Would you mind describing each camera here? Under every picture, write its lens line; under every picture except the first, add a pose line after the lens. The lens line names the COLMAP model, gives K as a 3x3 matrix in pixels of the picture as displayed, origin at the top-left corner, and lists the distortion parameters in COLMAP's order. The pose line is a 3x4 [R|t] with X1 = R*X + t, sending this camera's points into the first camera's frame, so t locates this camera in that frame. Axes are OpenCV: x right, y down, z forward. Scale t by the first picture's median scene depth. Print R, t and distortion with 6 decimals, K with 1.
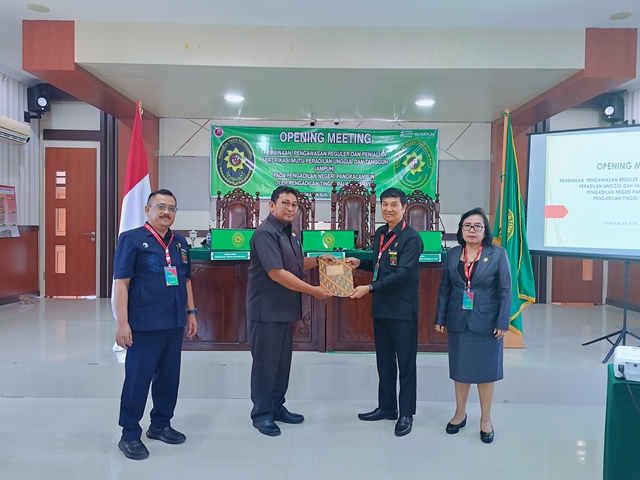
lens RADIAL K [[533.0, 0, 320.0], [0, 533.0, 240.0], [0, 0, 1]] dist [0.032547, -0.013620]
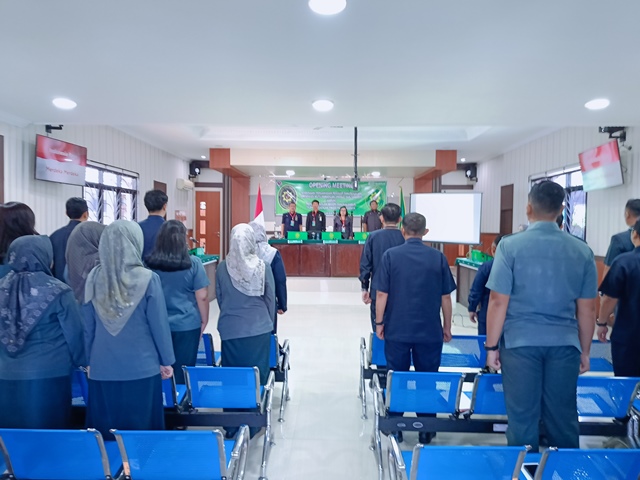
lens RADIAL K [[450.5, 0, 320.0], [0, 450.5, 240.0], [0, 0, 1]] dist [0.065229, -0.092093]
pose [[0.999683, -0.002553, -0.025028, 0.008901], [0.002799, 0.999948, 0.009803, -0.000052], [0.025001, -0.009870, 0.999639, -0.730620]]
